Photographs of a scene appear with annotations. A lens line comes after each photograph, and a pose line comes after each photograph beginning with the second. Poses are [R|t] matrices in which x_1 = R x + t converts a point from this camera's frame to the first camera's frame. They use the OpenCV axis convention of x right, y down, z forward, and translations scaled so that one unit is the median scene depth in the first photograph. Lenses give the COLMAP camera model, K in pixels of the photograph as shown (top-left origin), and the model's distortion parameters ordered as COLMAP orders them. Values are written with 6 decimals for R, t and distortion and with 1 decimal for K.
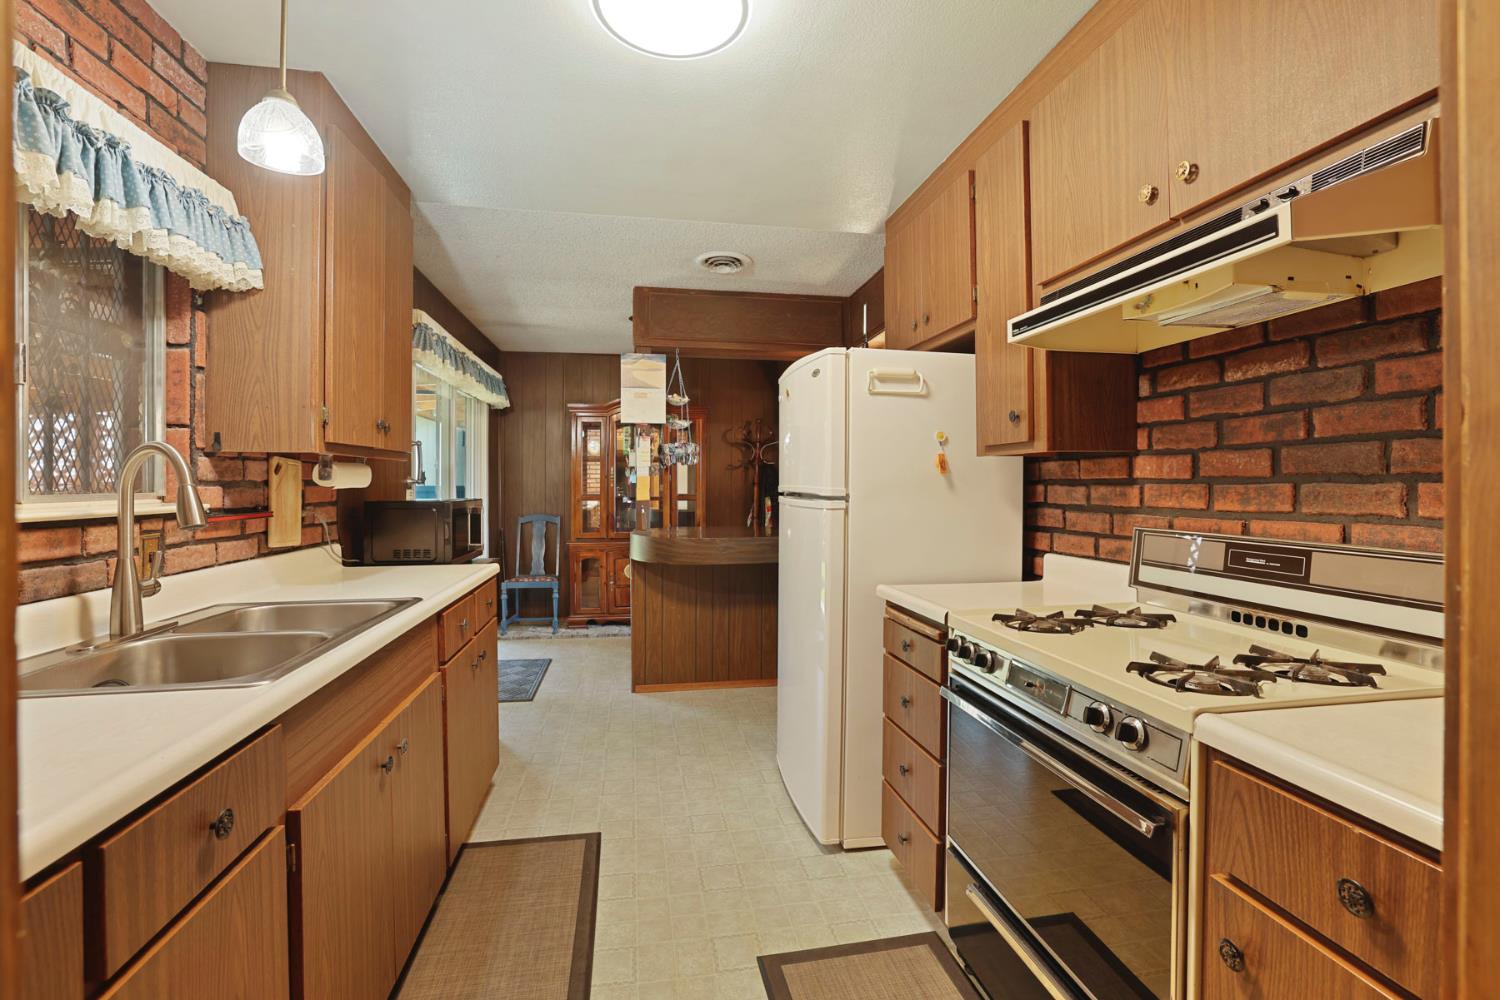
lens RADIAL K [[653.5, 0, 744.2], [0, 653.5, 489.5], [0, 0, 1]] dist [-0.038937, 0.011365]
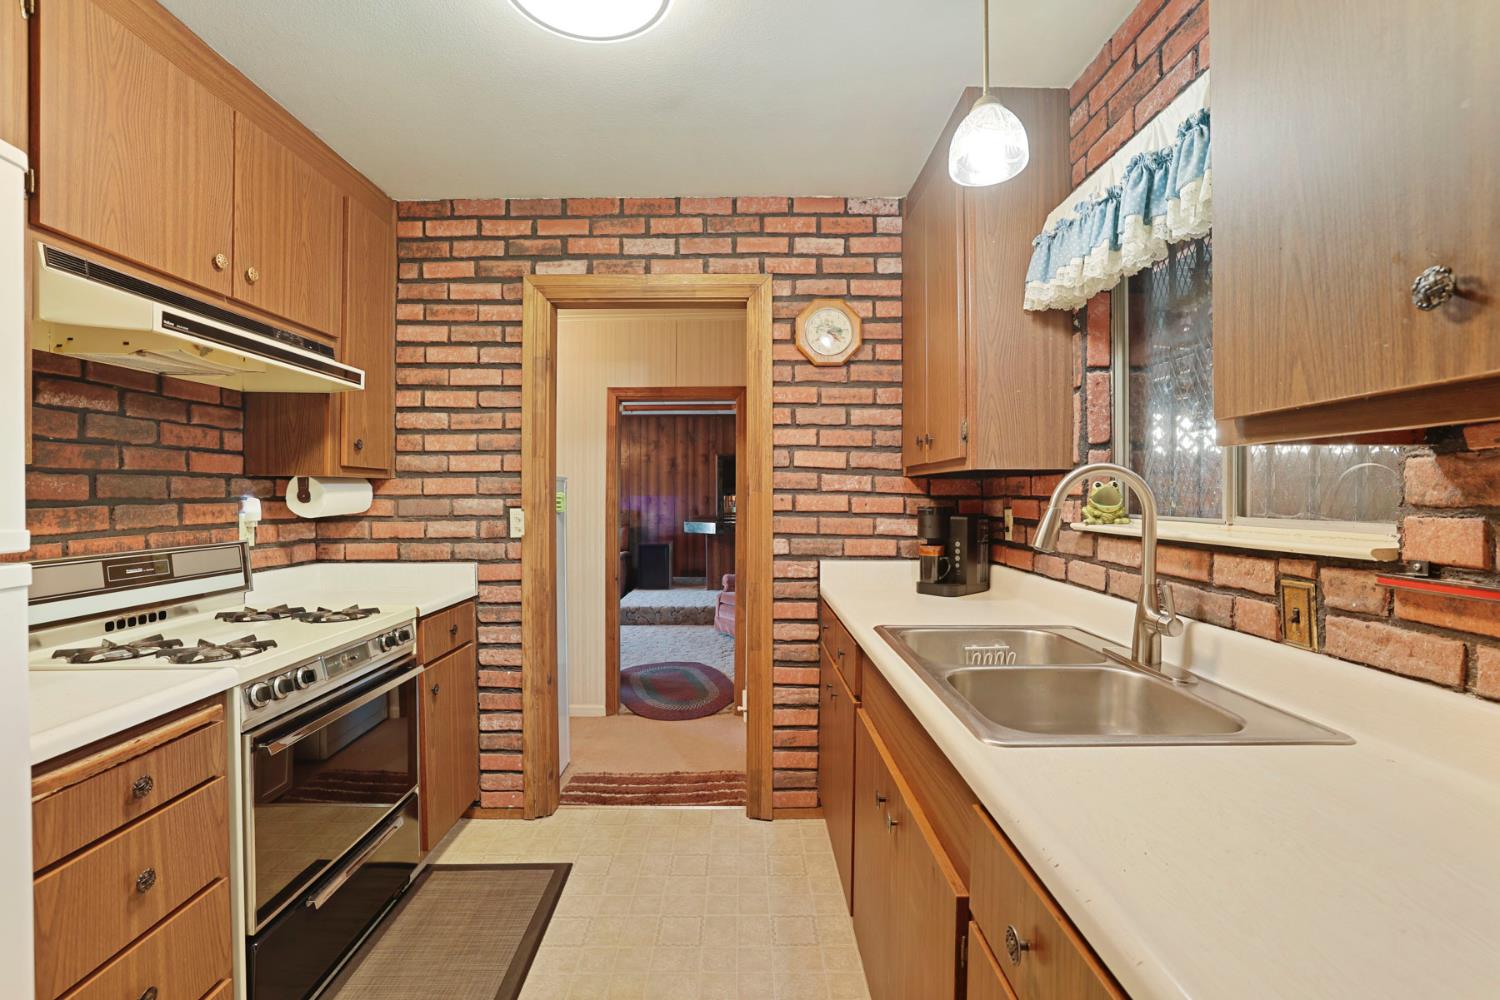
lens RADIAL K [[653.5, 0, 759.2], [0, 653.5, 495.6], [0, 0, 1]] dist [-0.038937, 0.011365]
pose [[-0.989080, 0.002570, 0.147355, -0.520927], [0.004103, 0.999941, 0.010096, -0.035237], [-0.147320, 0.010591, -0.989032, 1.983348]]
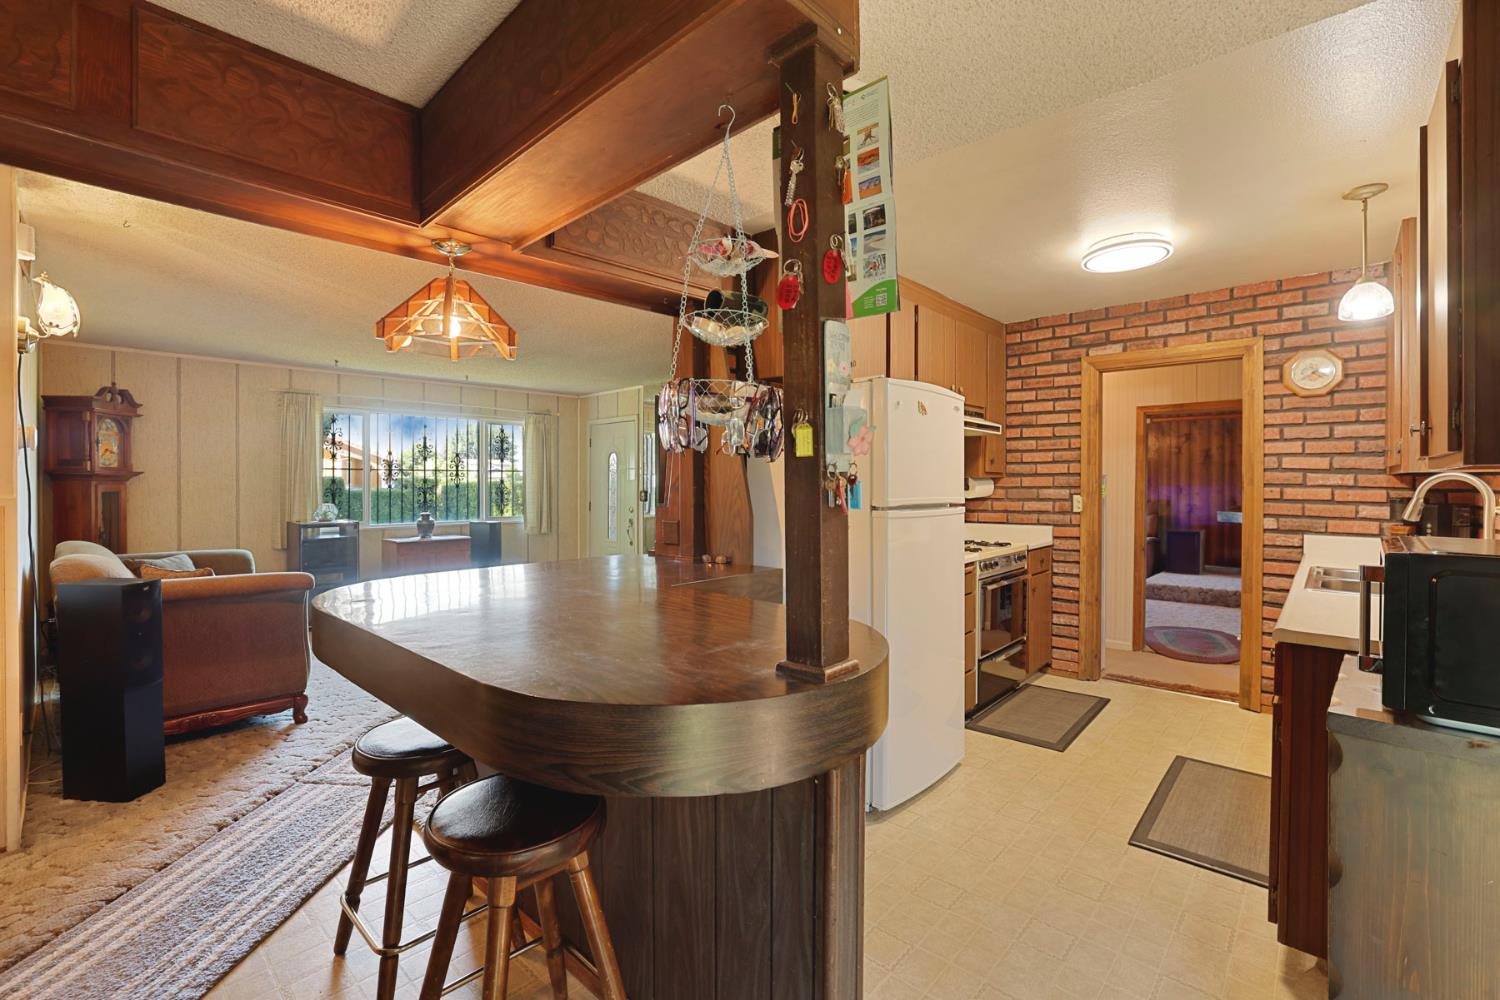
lens RADIAL K [[653.5, 0, 745.5], [0, 653.5, 488.7], [0, 0, 1]] dist [-0.038937, 0.011365]
pose [[-0.607203, -0.004816, 0.794532, -0.990038], [0.007778, 0.999898, 0.012005, -0.058656], [-0.794509, 0.013469, -0.607103, 3.199621]]
